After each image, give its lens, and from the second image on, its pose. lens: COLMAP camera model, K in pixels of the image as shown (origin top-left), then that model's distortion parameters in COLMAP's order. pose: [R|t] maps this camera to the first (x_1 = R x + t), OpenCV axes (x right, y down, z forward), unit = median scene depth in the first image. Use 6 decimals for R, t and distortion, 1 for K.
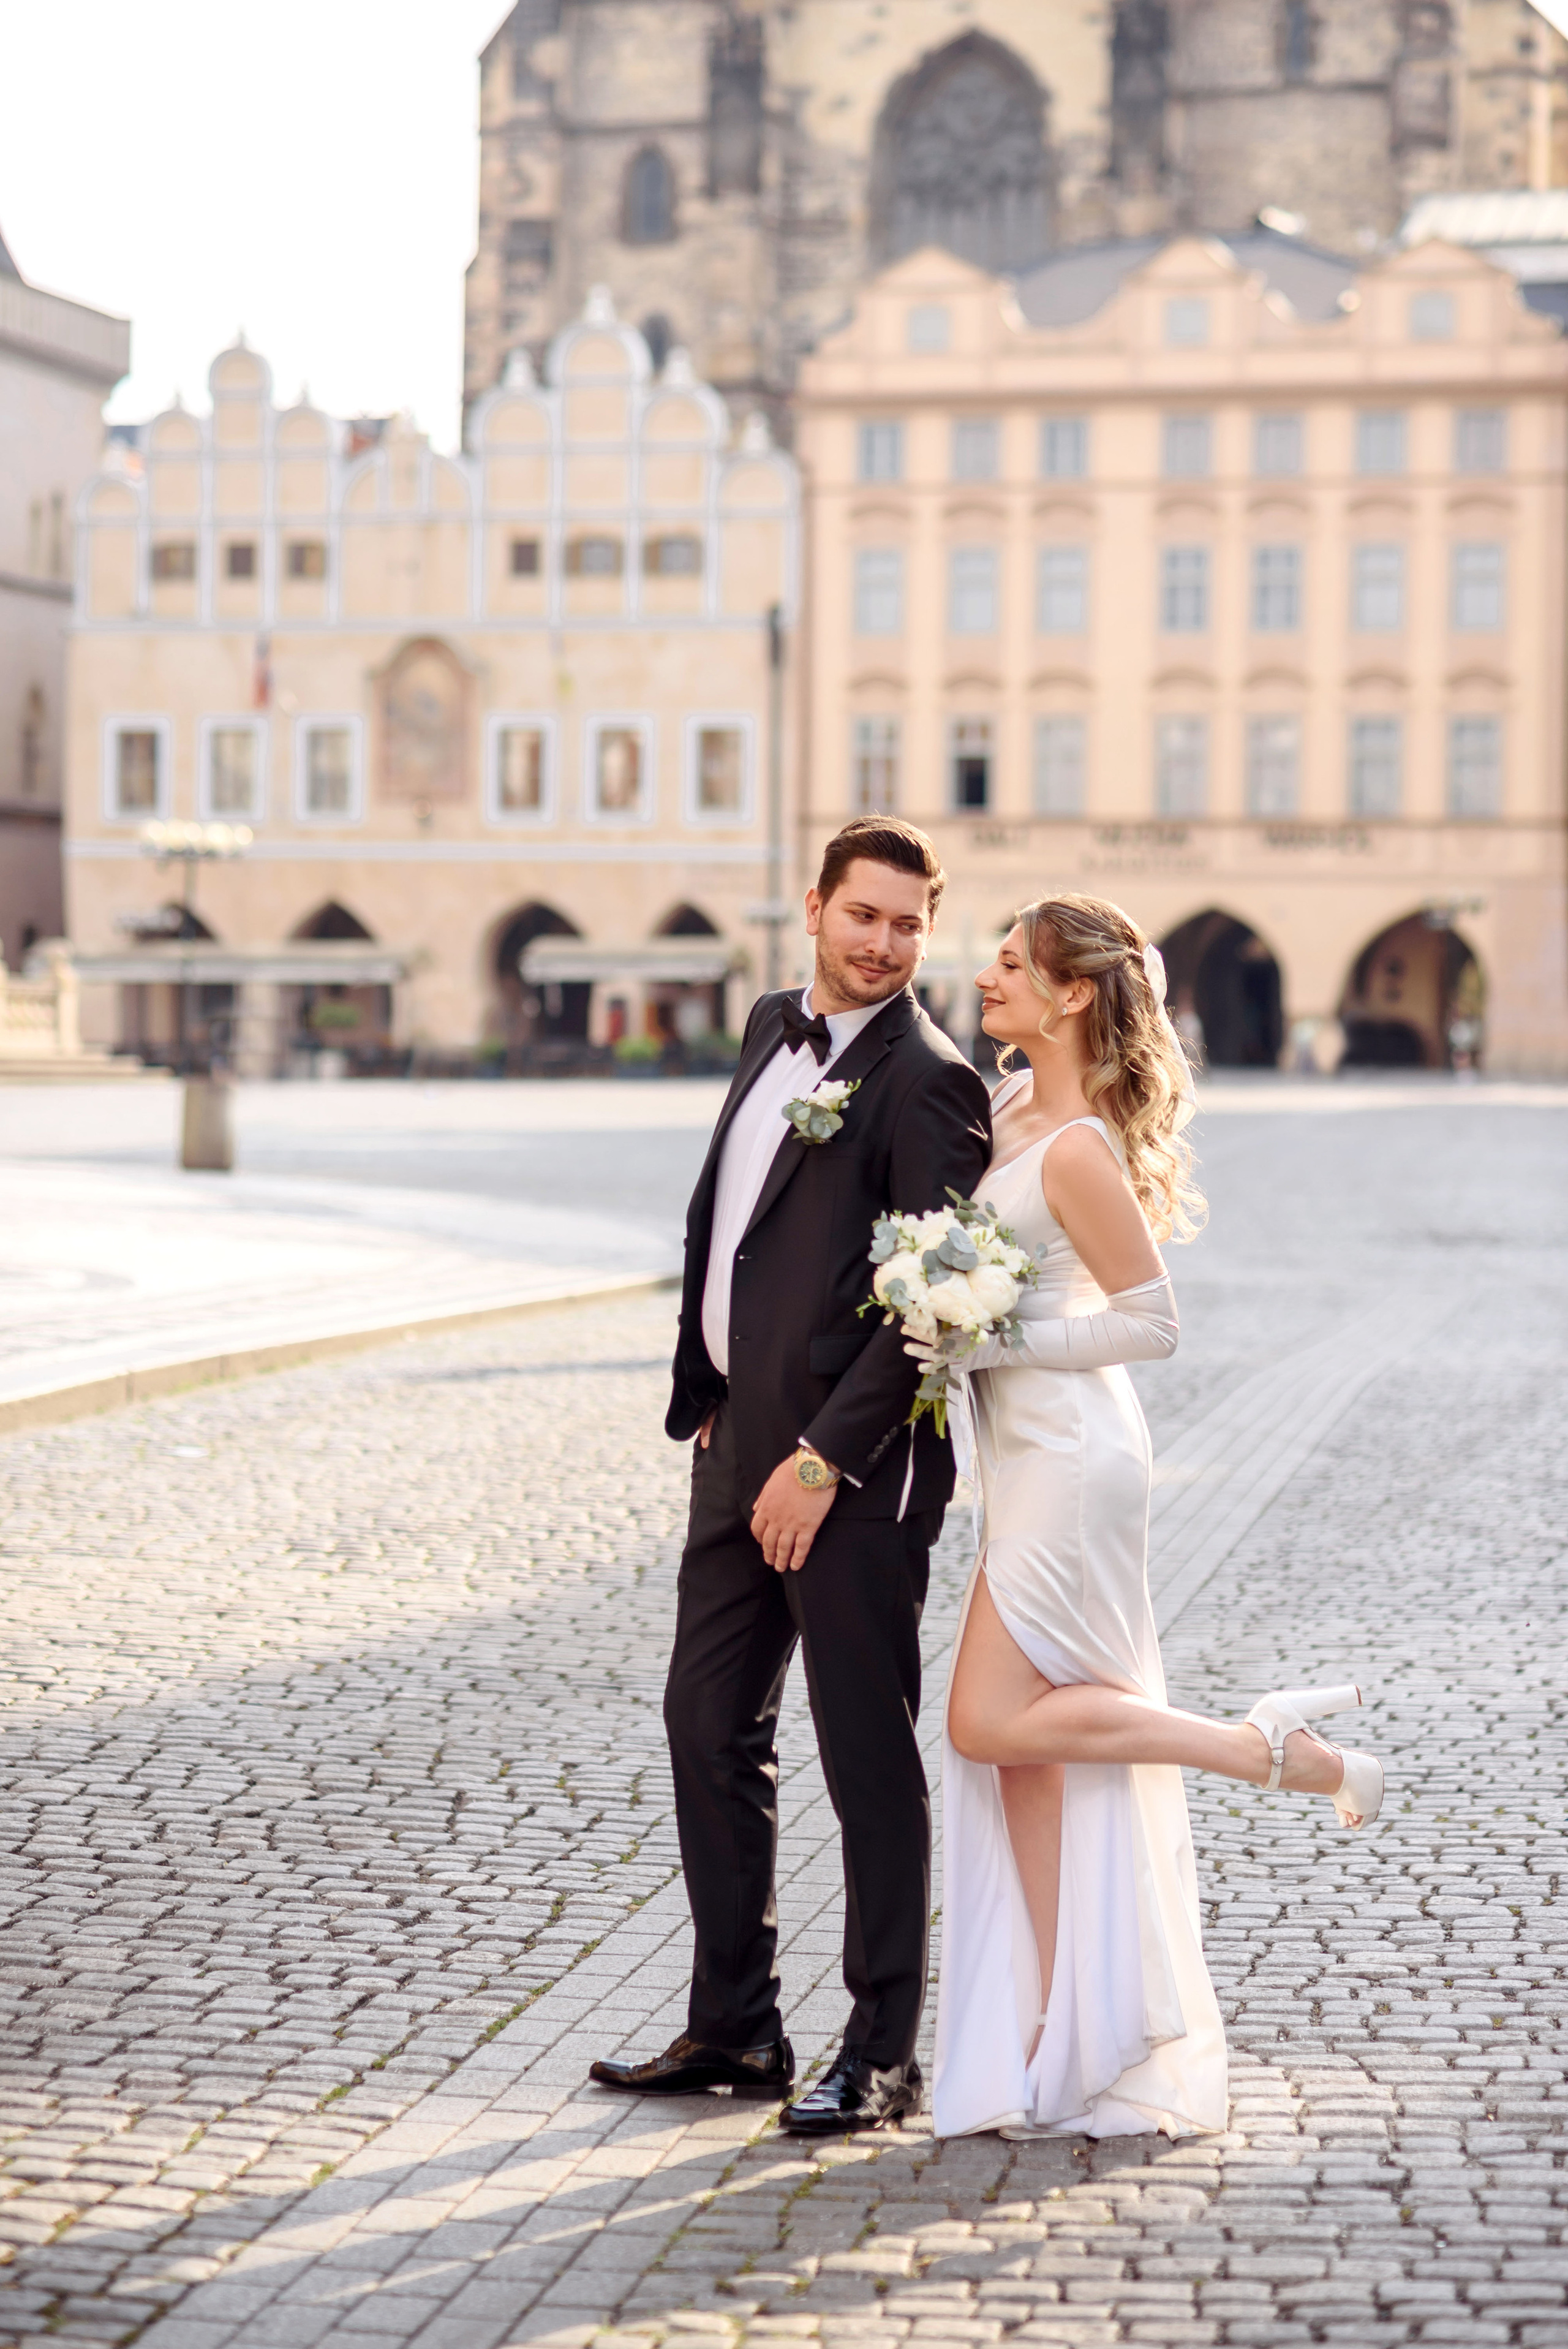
lens RADIAL K [[5841.1, 0, 695.0], [0, 5841.1, 1078.0], [0, 0, 1]] dist [-0.010233, 0.000000]
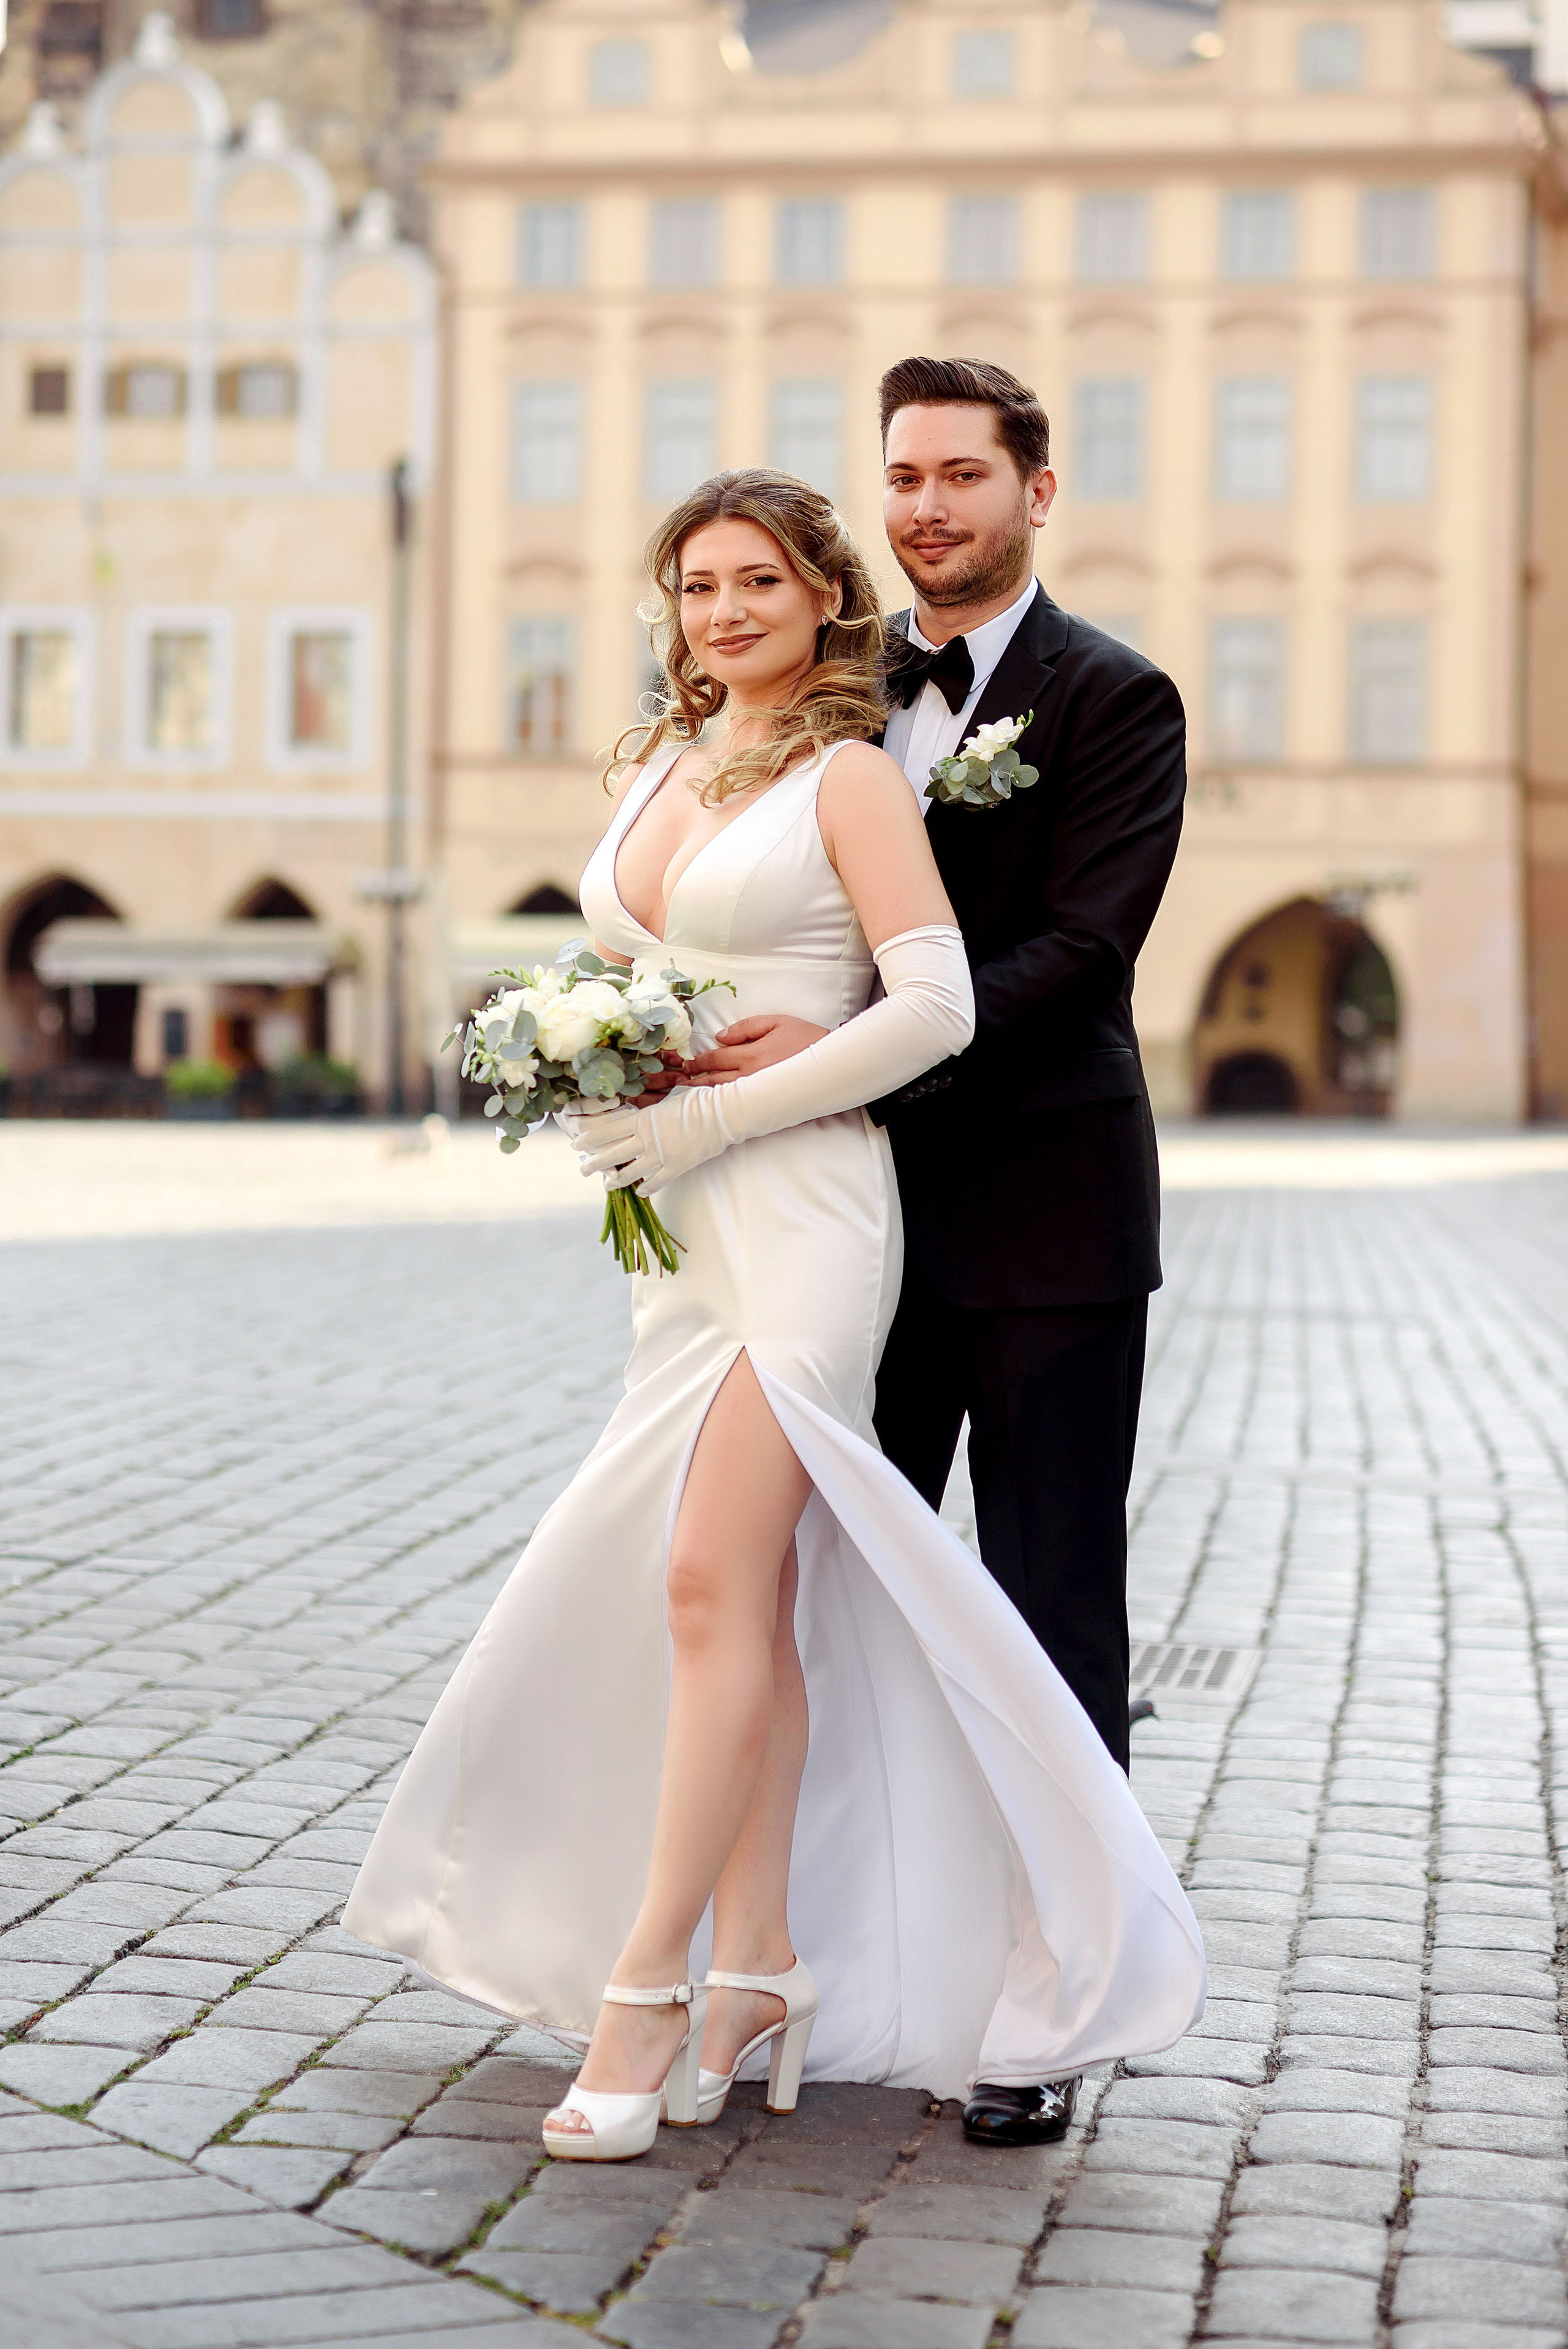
lens RADIAL K [[5841.1, 0, 763.1], [0, 5841.1, 1191.7], [0, 0, 1]] dist [-0.010233, 0.000000]
pose [[0.996529, 0.007659, 0.082898, -0.000563], [-0.008242, 0.999944, 0.006694, 0.003521], [-0.082842, -0.007354, 0.996536, 0.286085]]
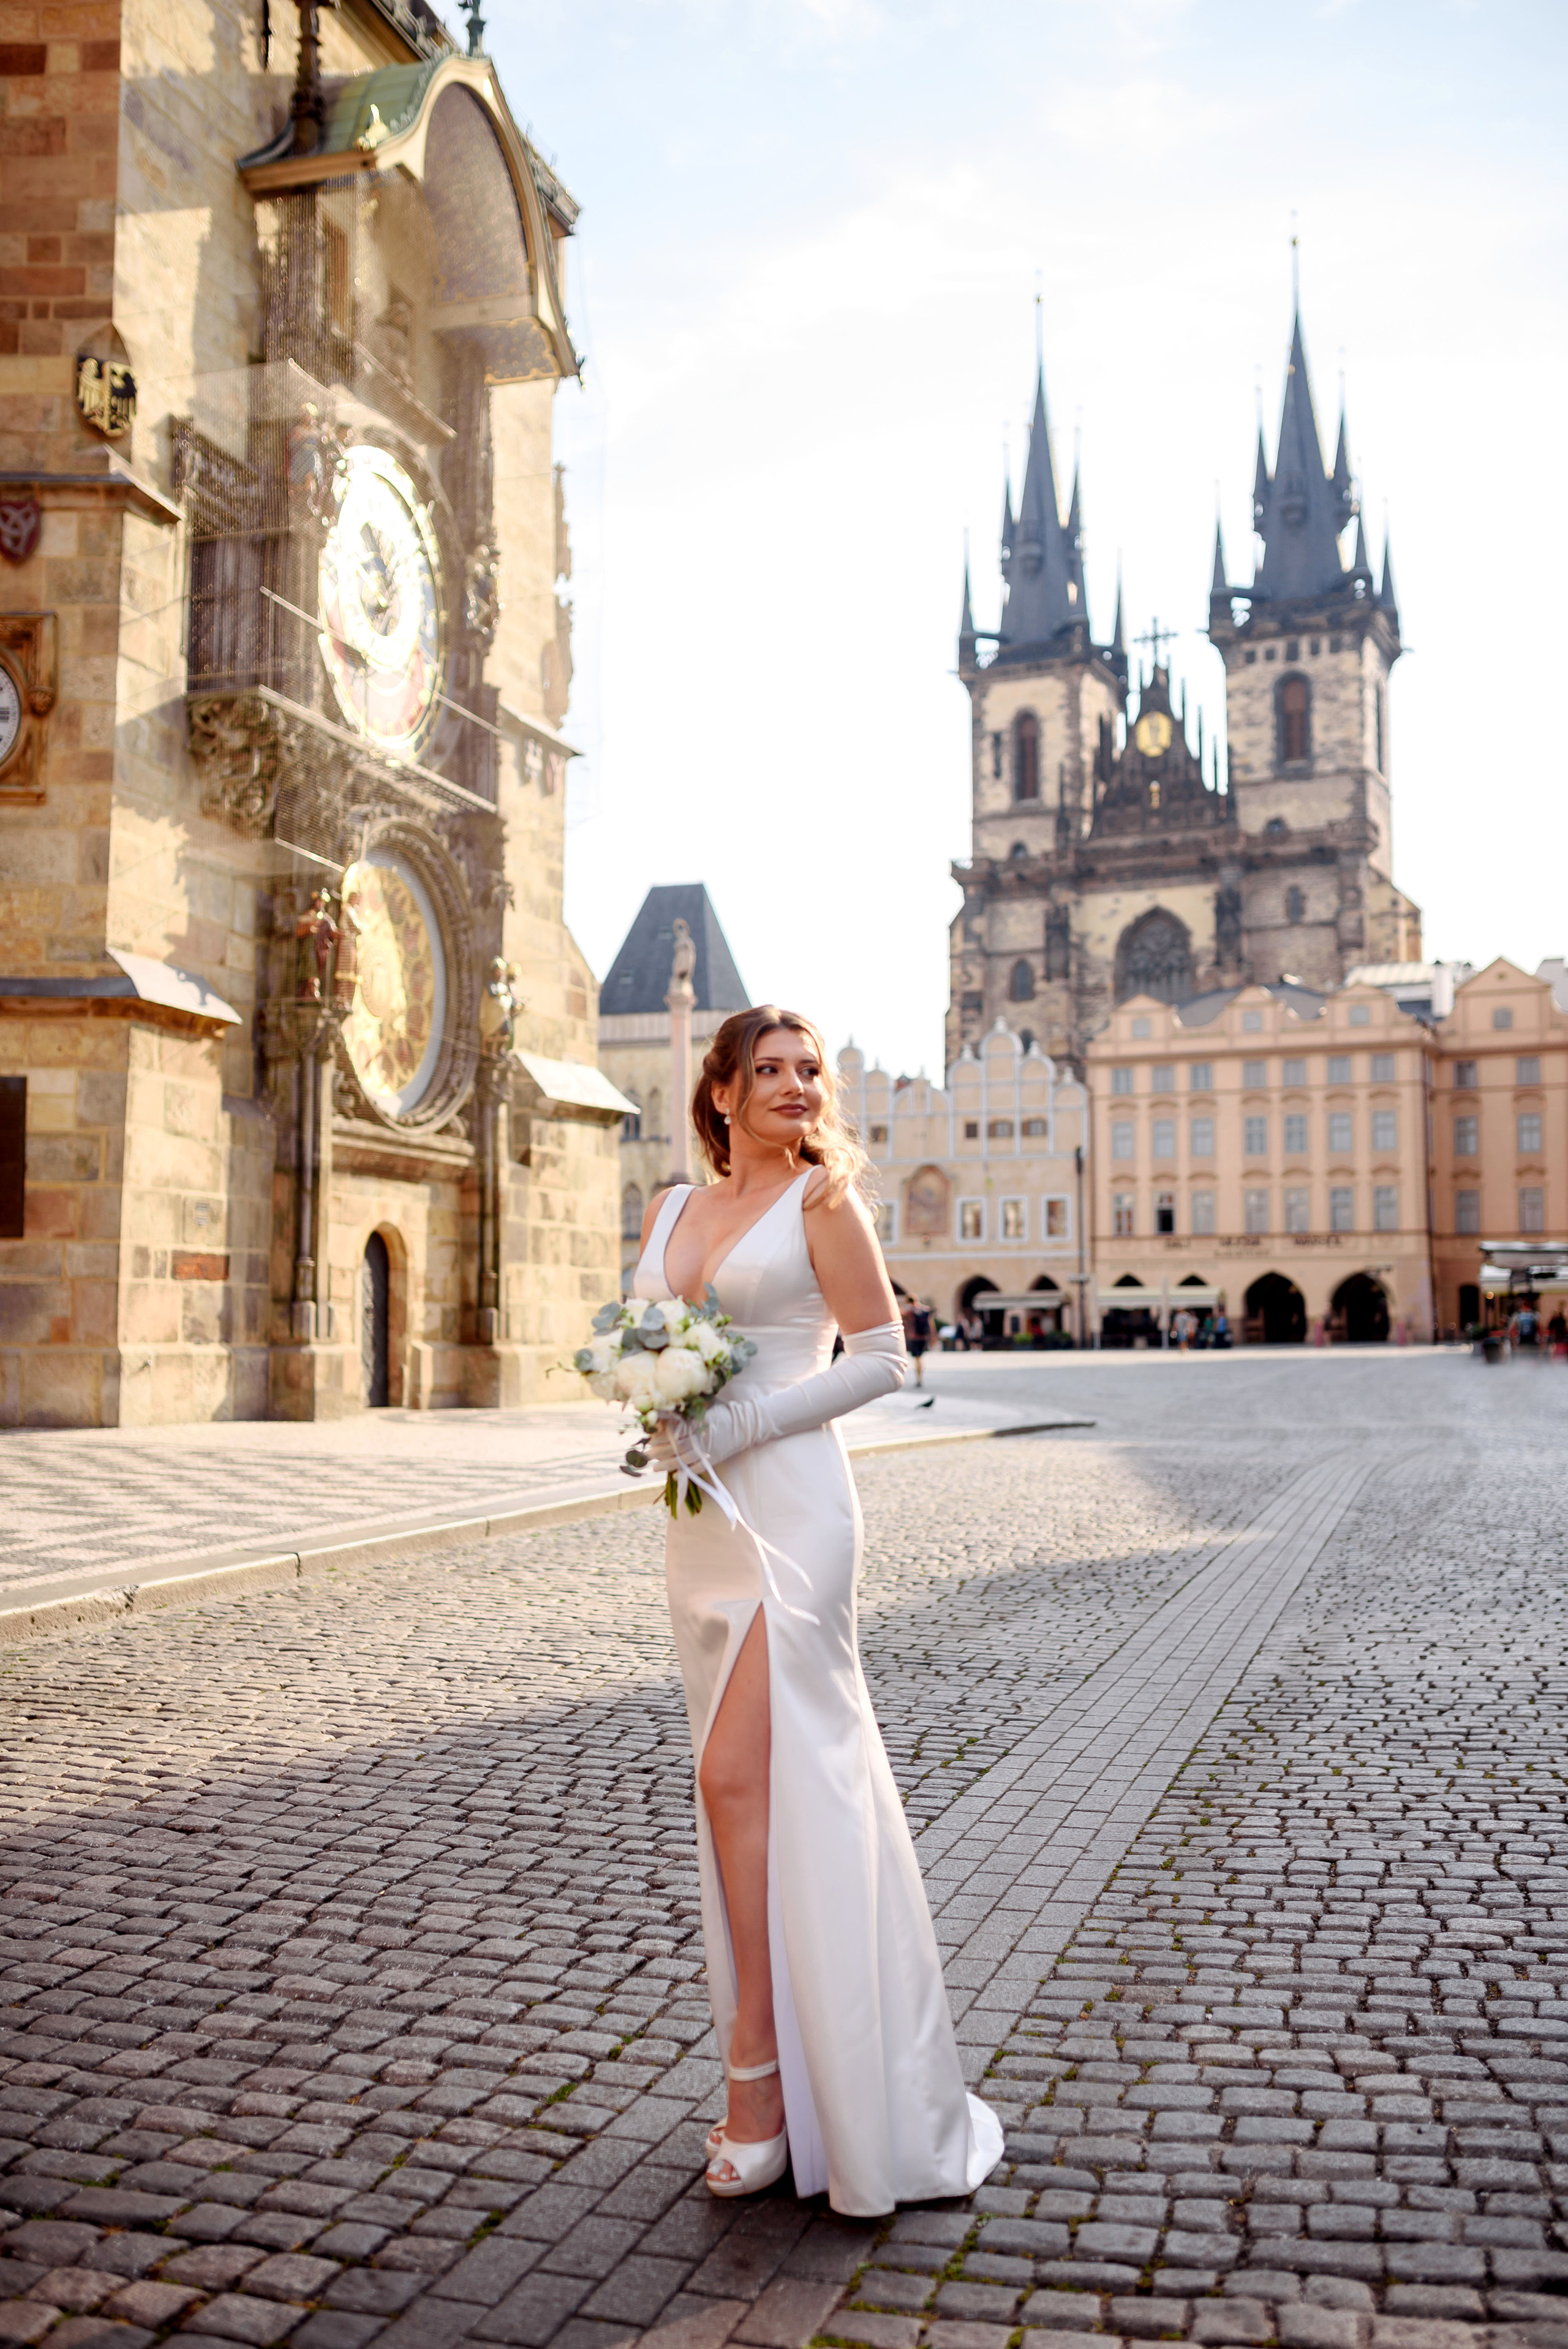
lens RADIAL K [[2362.5, 0, 747.6], [0, 2362.5, 1196.1], [0, 0, 1]] dist [-0.044723, 0.000000]
pose [[0.991465, -0.023862, -0.128167, 0.003057], [0.014985, 0.997450, -0.069782, 0.002832], [0.129506, 0.067266, 0.989294, 0.046074]]
